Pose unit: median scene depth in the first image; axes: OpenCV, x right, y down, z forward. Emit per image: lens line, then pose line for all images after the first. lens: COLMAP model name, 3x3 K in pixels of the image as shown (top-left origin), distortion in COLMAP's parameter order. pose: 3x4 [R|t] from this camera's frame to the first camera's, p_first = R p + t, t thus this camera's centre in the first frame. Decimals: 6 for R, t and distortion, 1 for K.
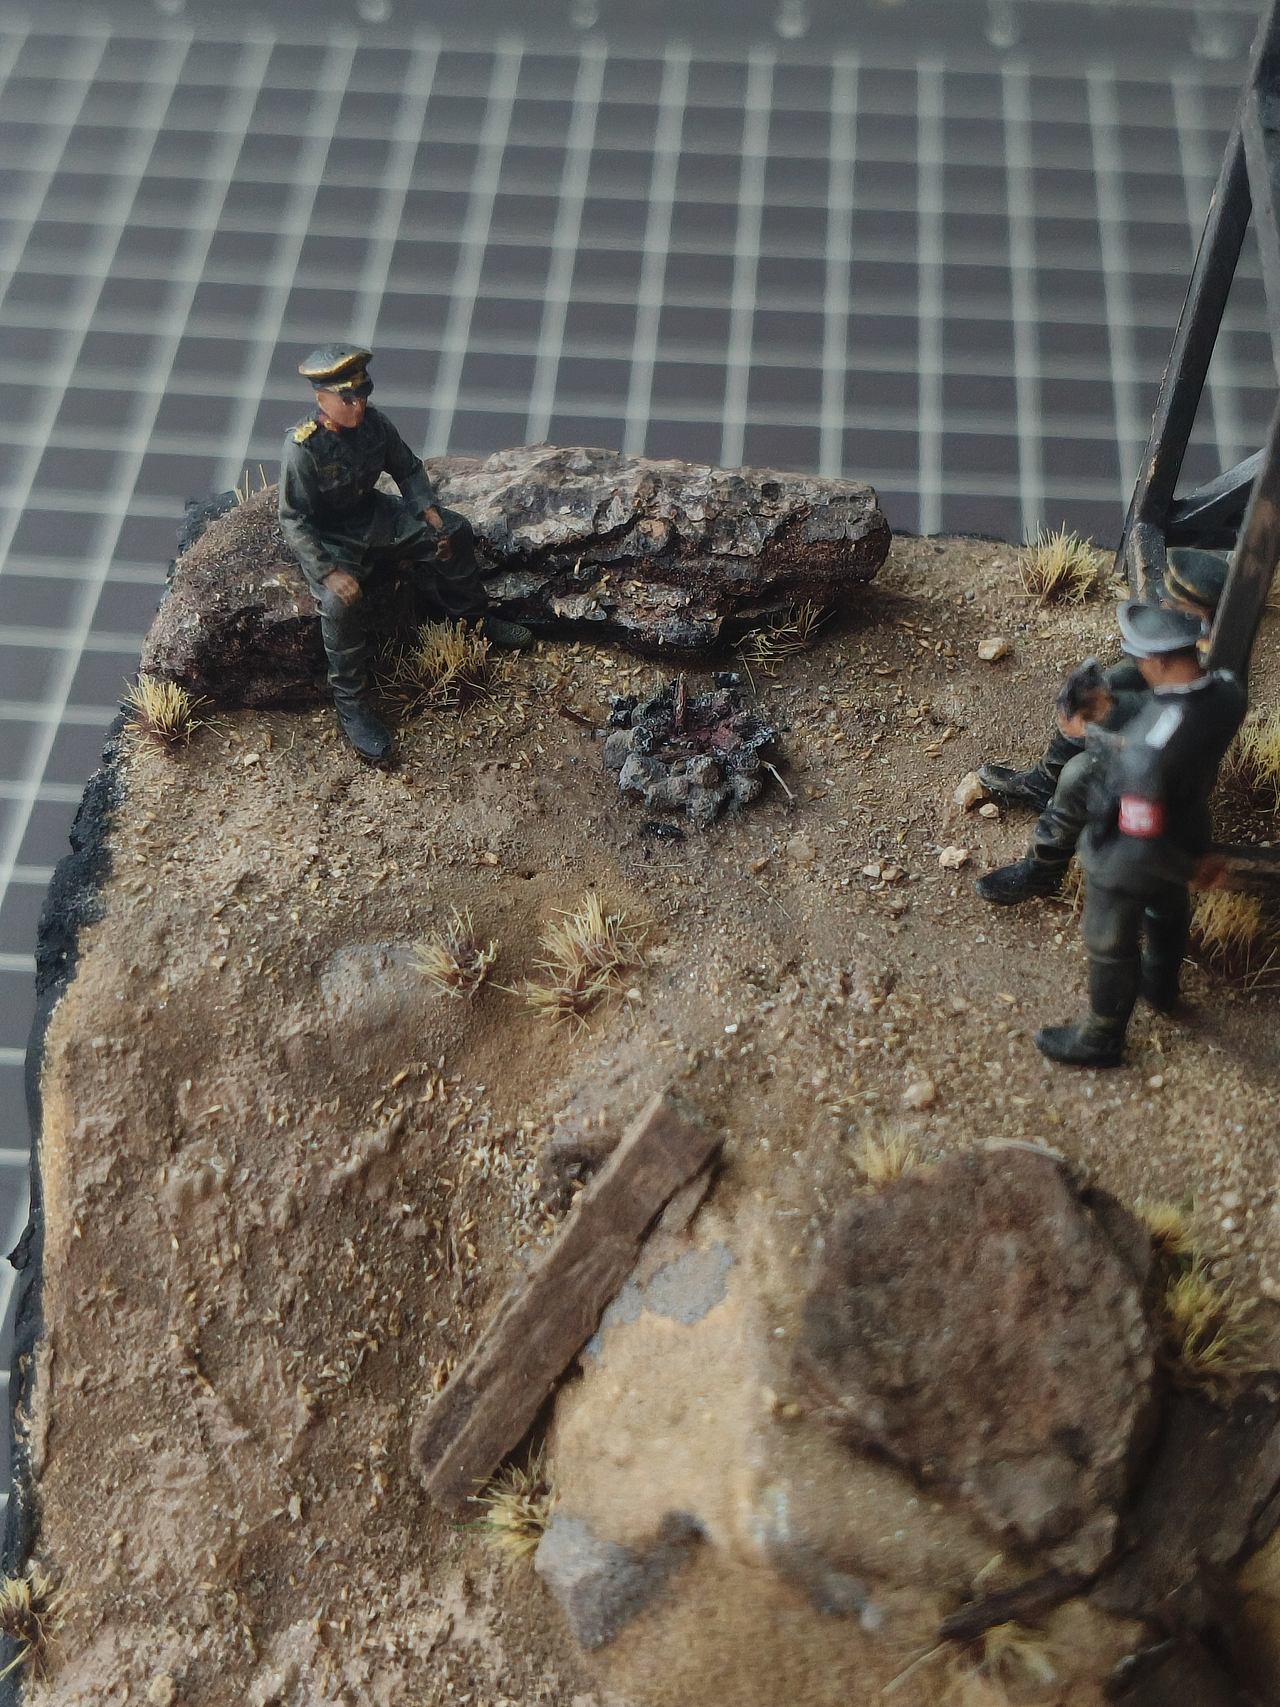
lens RADIAL K [[2789.2, 0, 640.9], [0, 2789.2, 852.8], [0, 0, 1]] dist [0.122174, 0.000000]
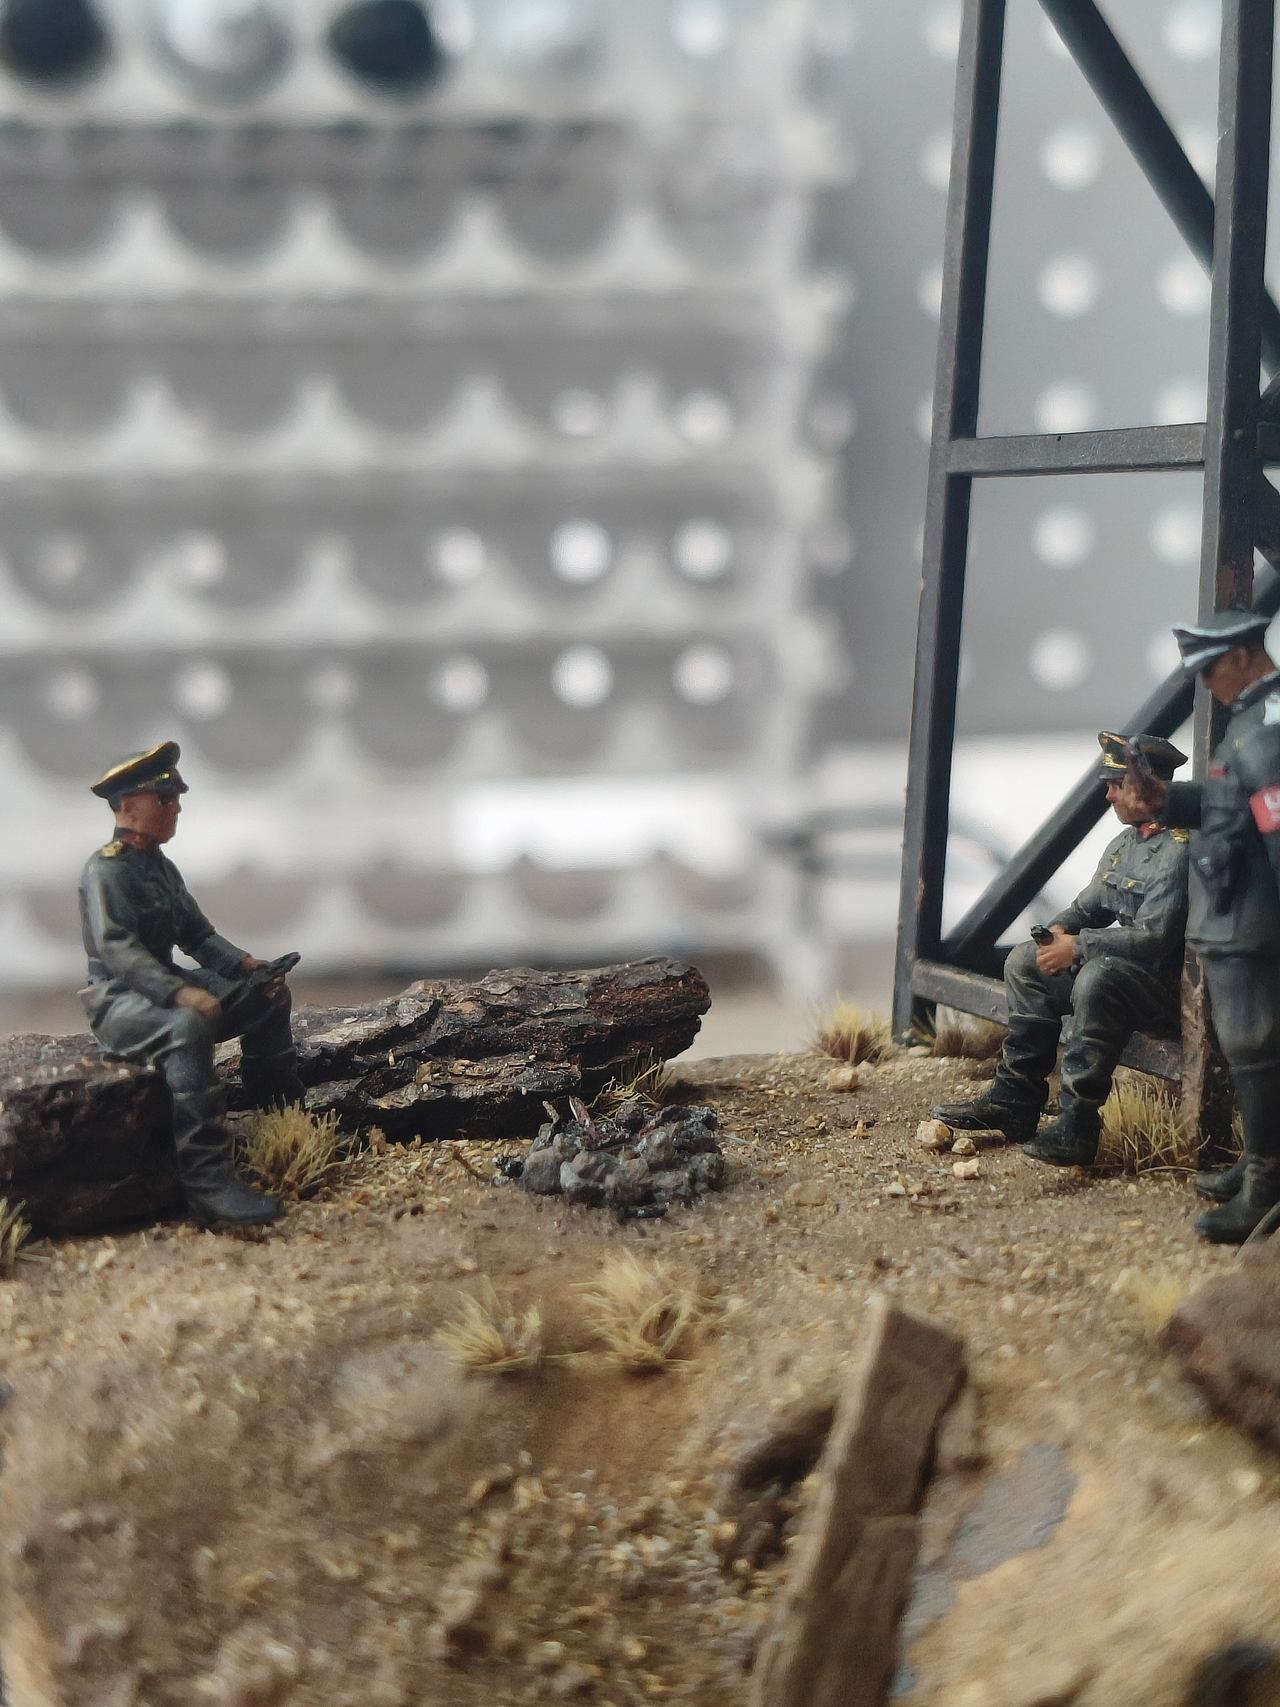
lens RADIAL K [[2789.2, 0, 638.8], [0, 2789.2, 852.8], [0, 0, 1]] dist [0.122174, 0.000000]
pose [[0.889734, -0.095199, 0.446443, -0.361481], [0.342484, 0.785809, -0.514984, 0.342166], [-0.301793, 0.611098, 0.731765, 0.349862]]
